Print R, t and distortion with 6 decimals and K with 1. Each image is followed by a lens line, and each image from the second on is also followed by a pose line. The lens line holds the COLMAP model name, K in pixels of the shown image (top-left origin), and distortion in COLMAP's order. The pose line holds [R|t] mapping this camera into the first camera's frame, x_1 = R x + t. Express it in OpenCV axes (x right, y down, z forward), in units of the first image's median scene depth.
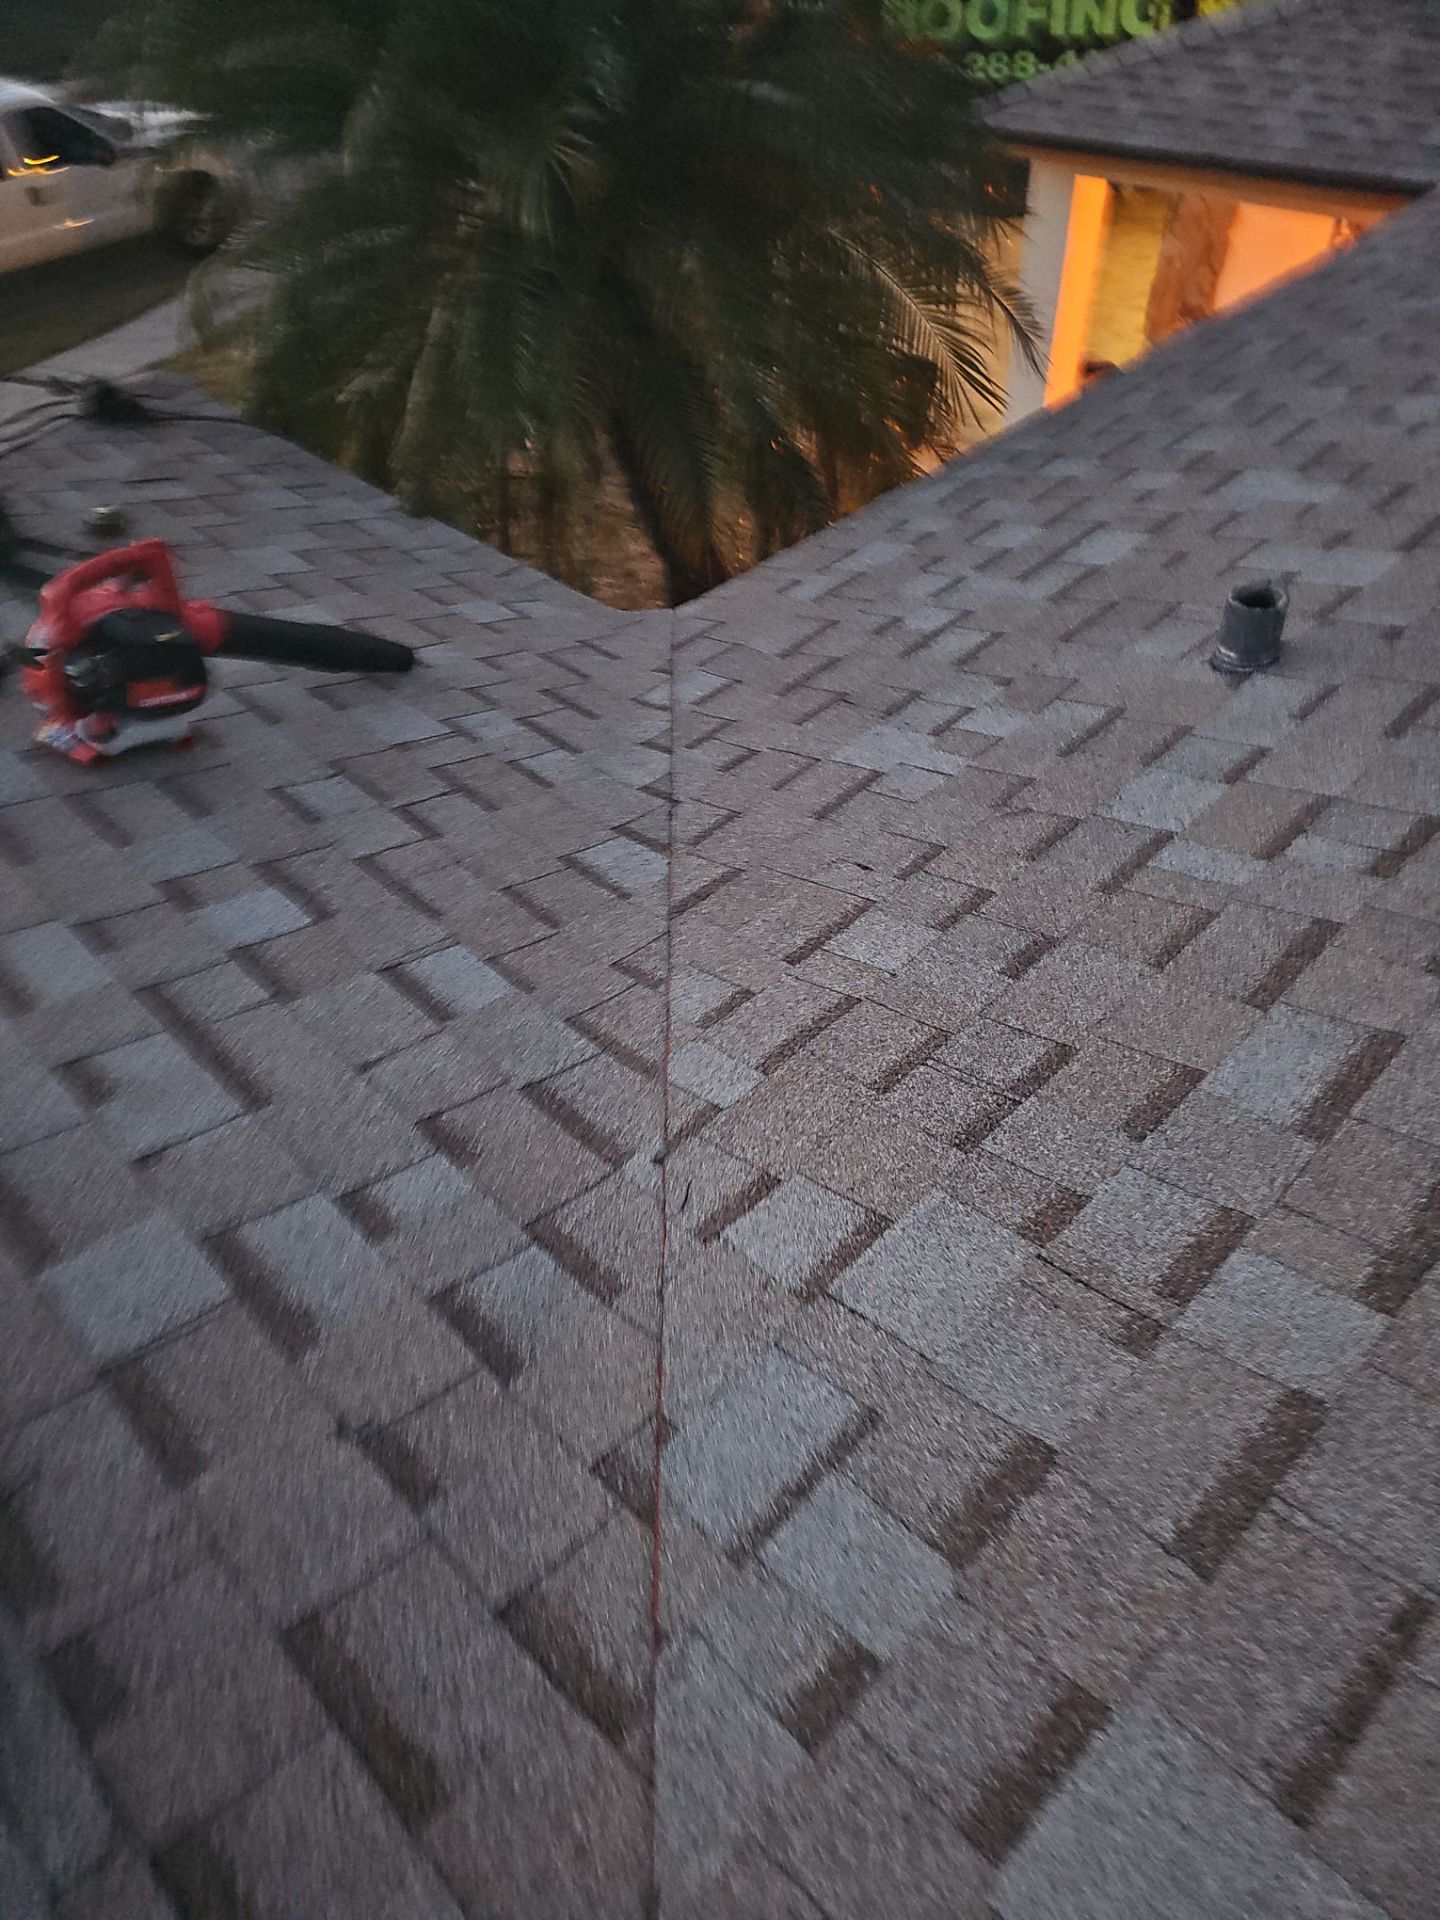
lens RADIAL K [[1238.5, 0, 696.2], [0, 1238.5, 973.5], [0, 0, 1]] dist [0.056397, -0.039414]
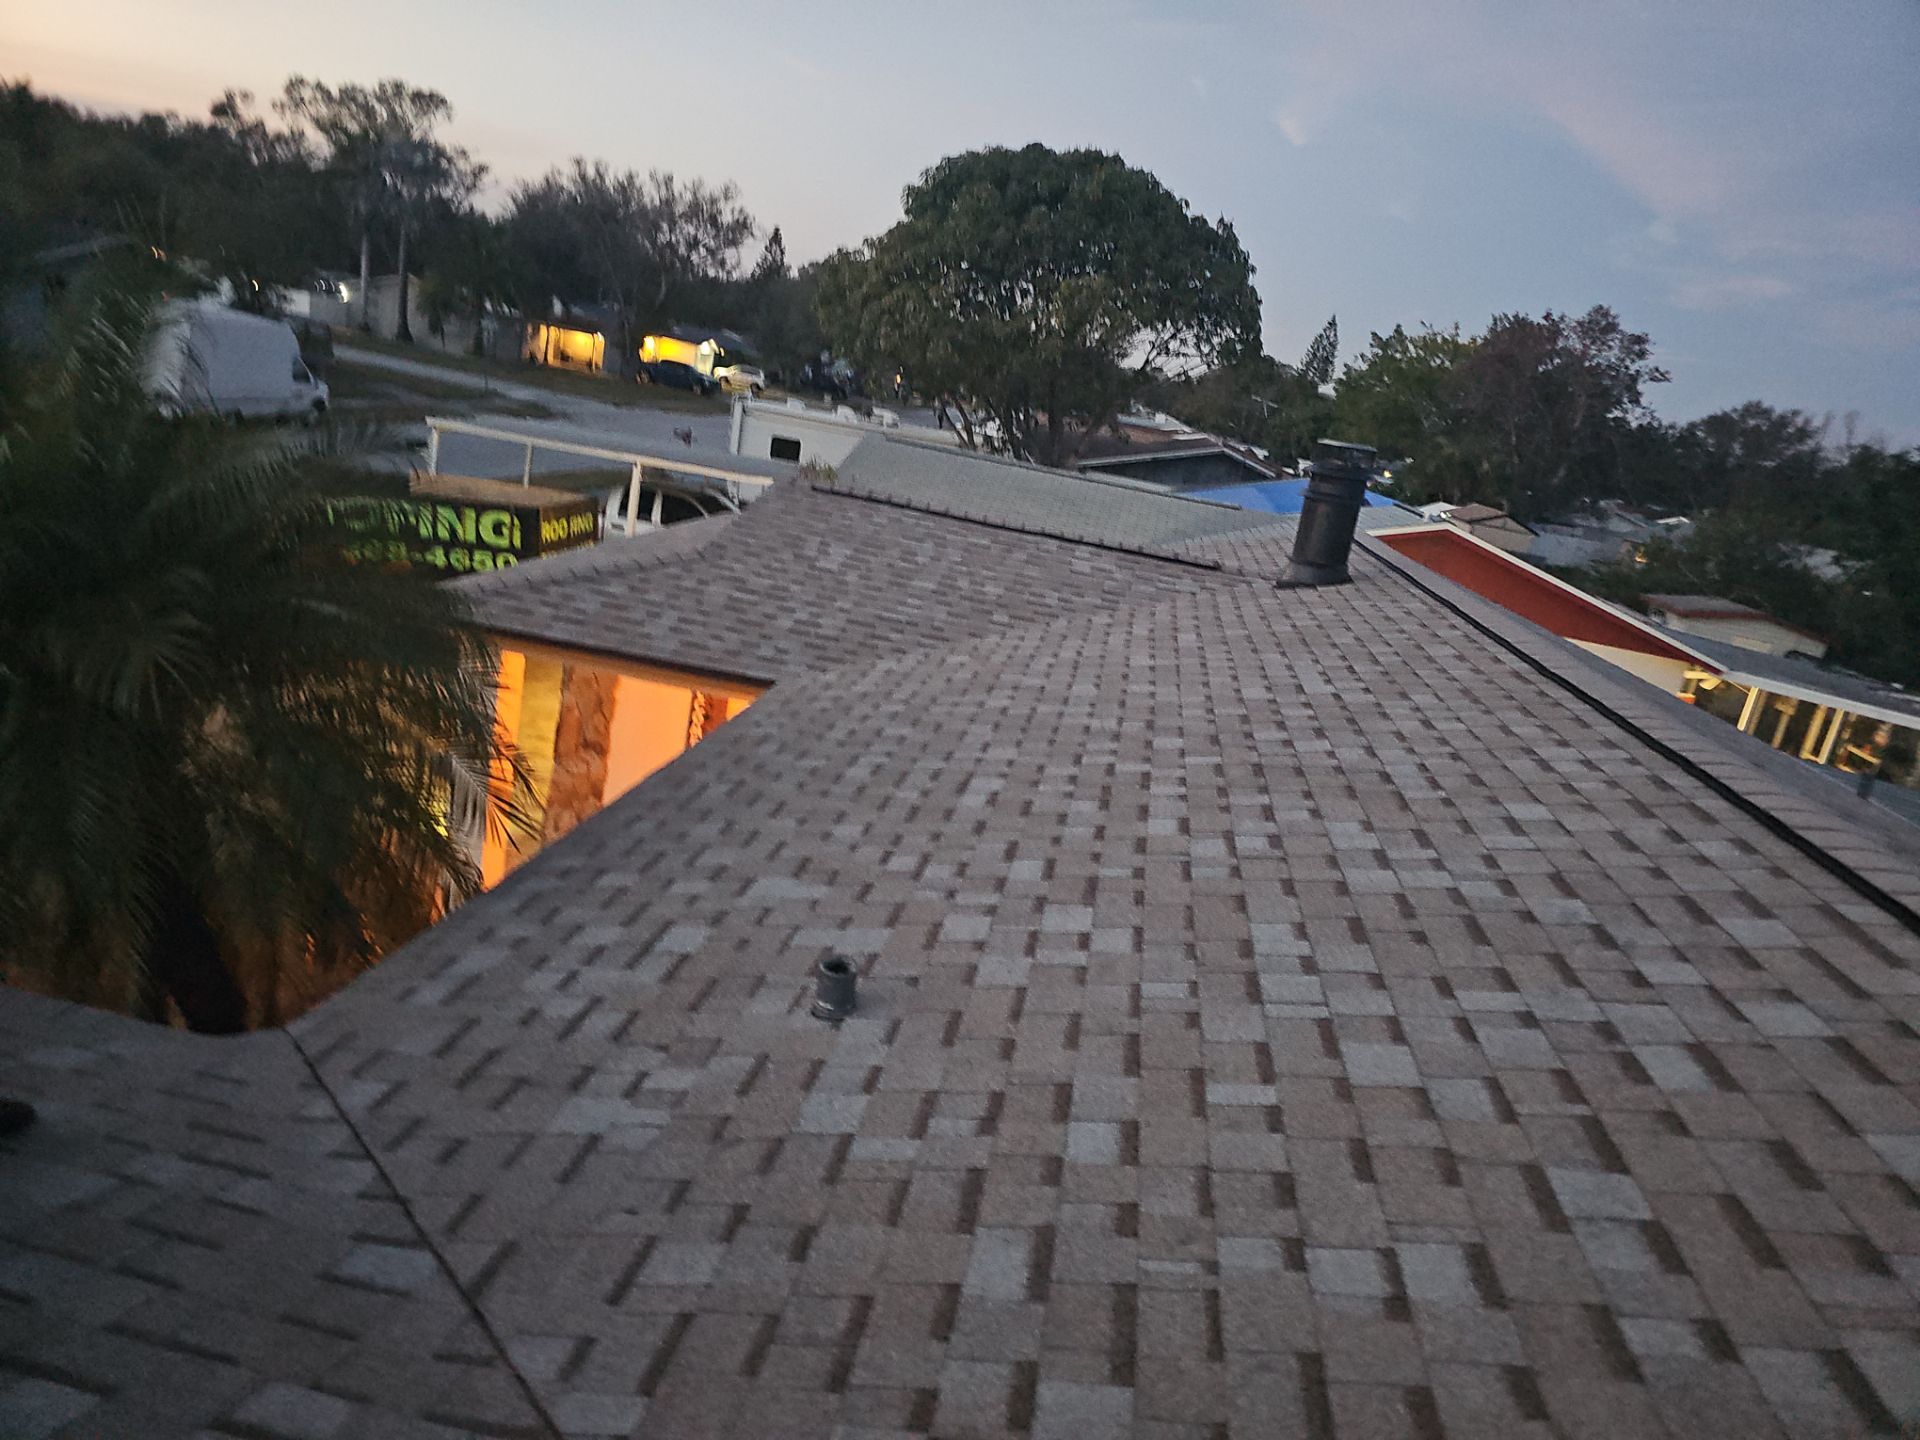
lens RADIAL K [[1238.5, 0, 955.4], [0, 1238.5, 732.5], [0, 0, 1]] dist [0.056397, -0.039414]
pose [[0.782272, 0.021232, 0.622575, -0.310969], [0.267340, 0.891261, -0.366311, 0.022989], [-0.562654, 0.452994, 0.691532, -0.182374]]
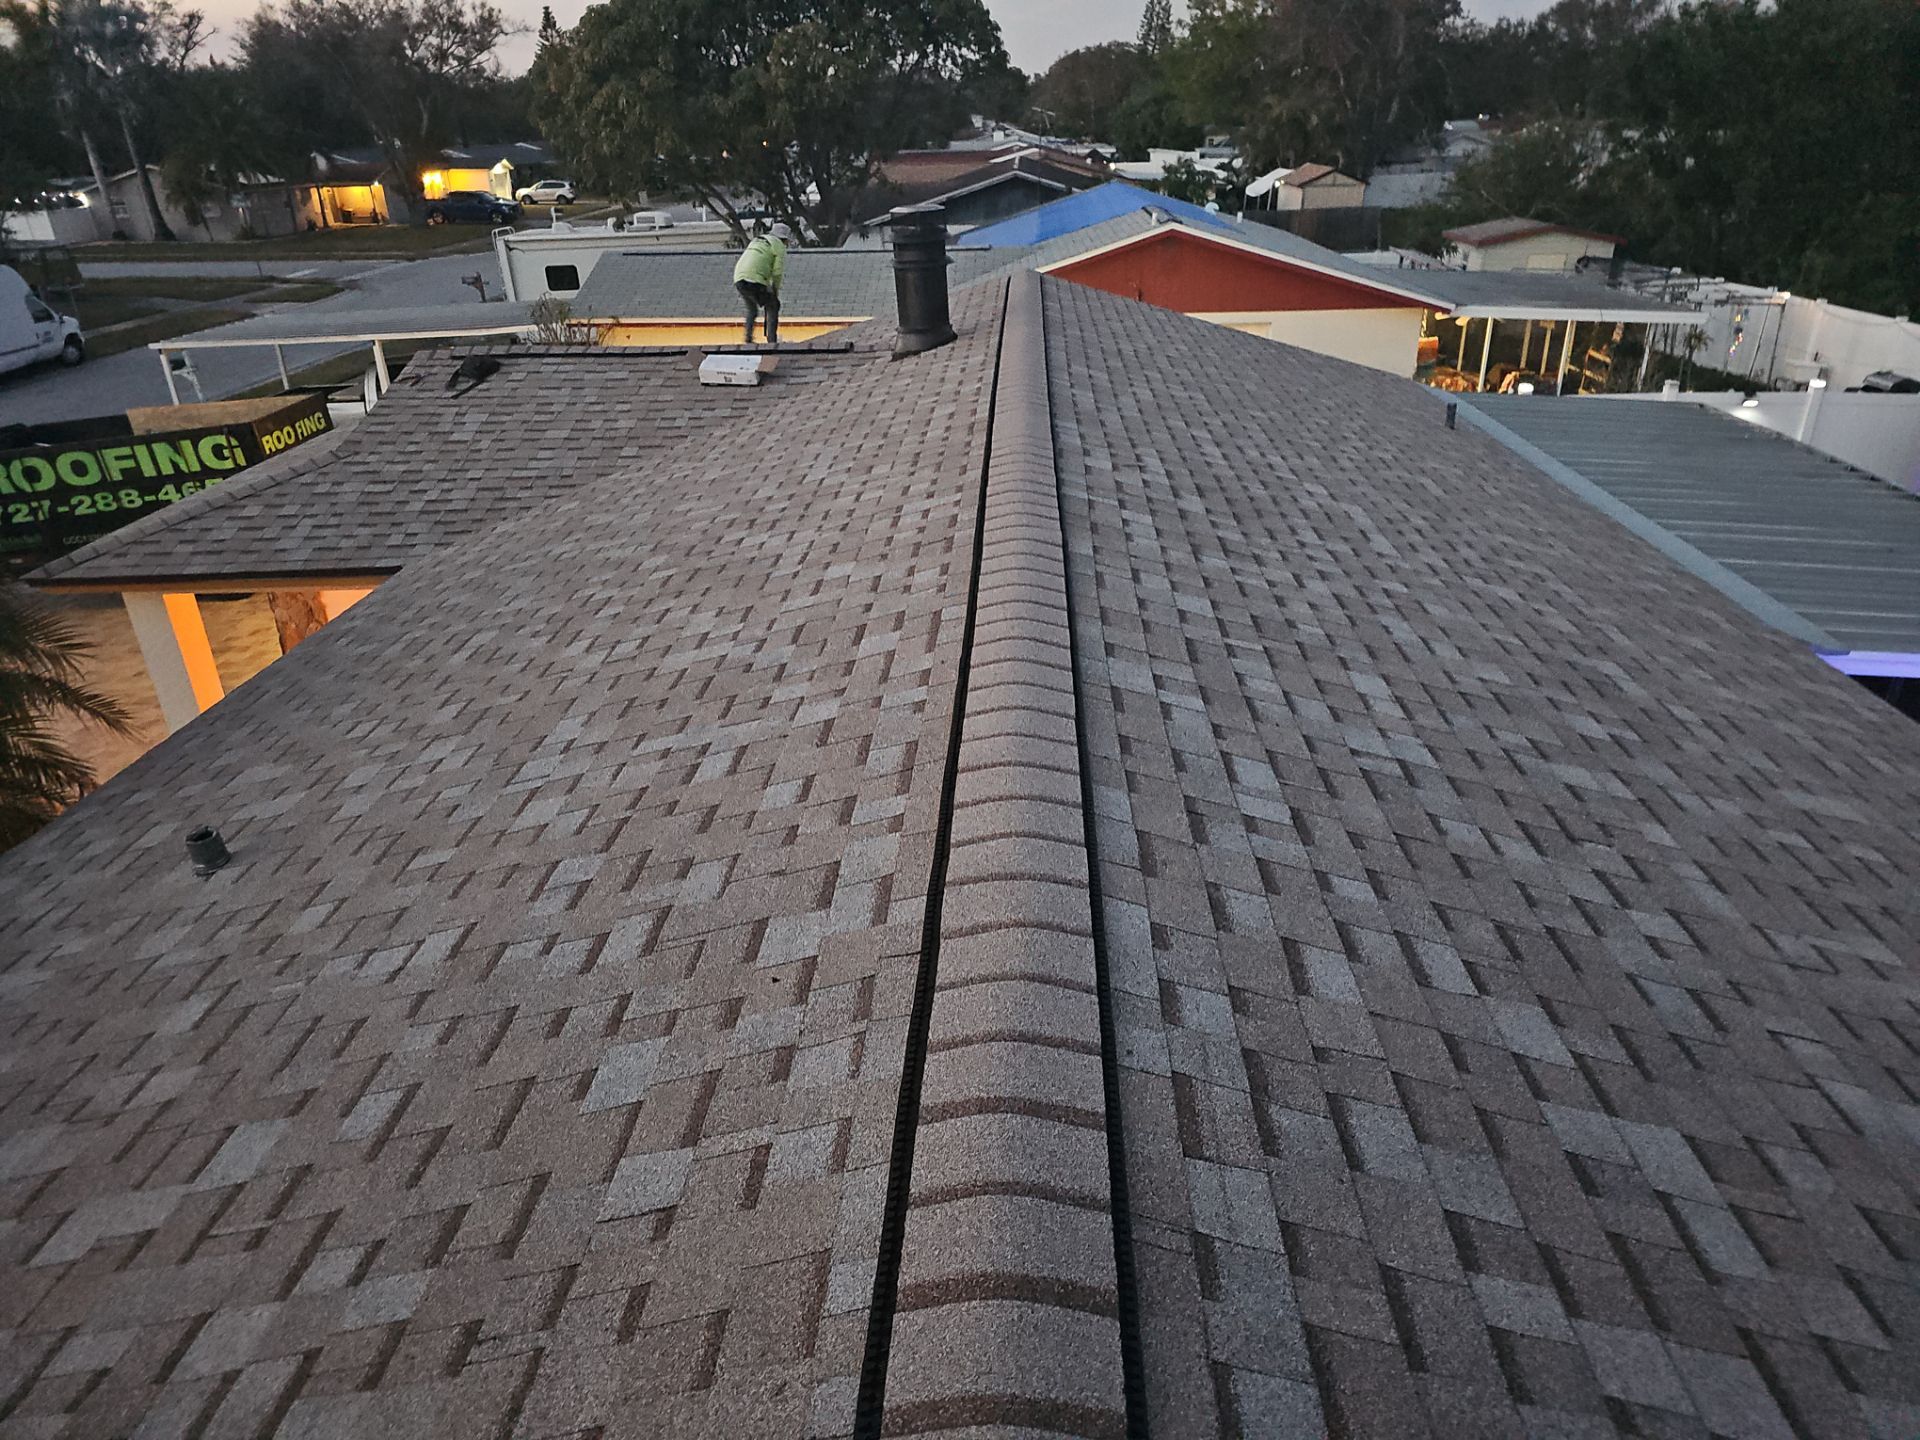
lens RADIAL K [[1238.5, 0, 977.4], [0, 1238.5, 733.6], [0, 0, 1]] dist [0.056397, -0.039414]
pose [[0.722294, -0.274321, 0.634854, 0.108767], [0.489383, 0.851361, -0.188913, 0.450173], [-0.488667, 0.447138, 0.749181, -0.960062]]
